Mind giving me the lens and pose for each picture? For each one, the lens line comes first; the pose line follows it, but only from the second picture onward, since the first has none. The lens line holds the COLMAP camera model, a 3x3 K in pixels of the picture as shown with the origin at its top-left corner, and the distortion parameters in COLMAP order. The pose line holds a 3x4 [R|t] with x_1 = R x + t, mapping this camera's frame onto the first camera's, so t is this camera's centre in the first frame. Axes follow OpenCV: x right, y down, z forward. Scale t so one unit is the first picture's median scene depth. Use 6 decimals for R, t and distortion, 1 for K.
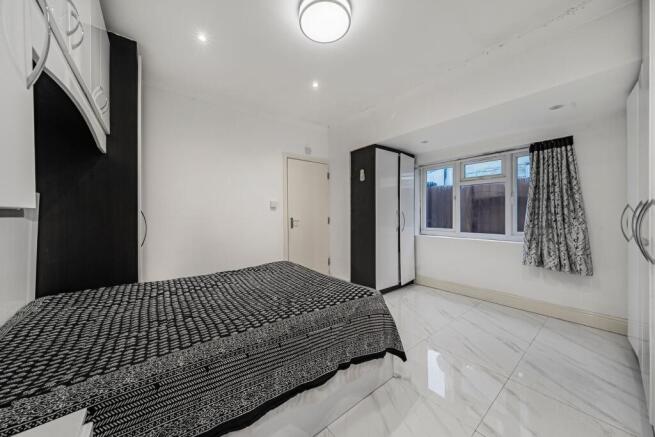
lens RADIAL K [[231.8, 0, 323.6], [0, 231.8, 211.4], [0, 0, 1]] dist [-0.000301, 0.000042]
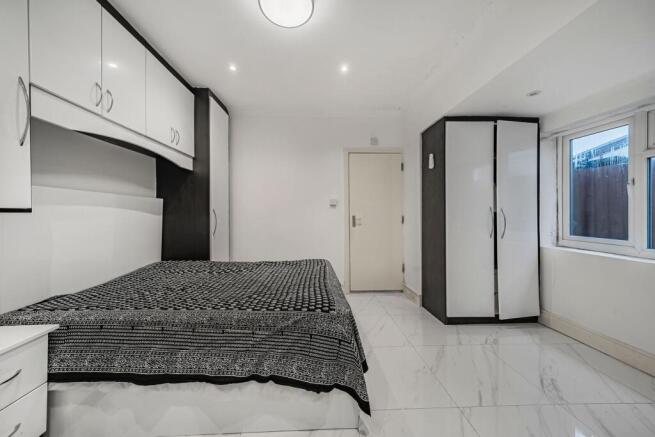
lens RADIAL K [[231.8, 0, 323.6], [0, 231.8, 211.4], [0, 0, 1]] dist [-0.000301, 0.000042]
pose [[0.804093, 0.001617, -0.594501, 0.328647], [0.003226, 0.999970, 0.007084, 0.002630], [0.594494, -0.007614, 0.804064, 0.168208]]
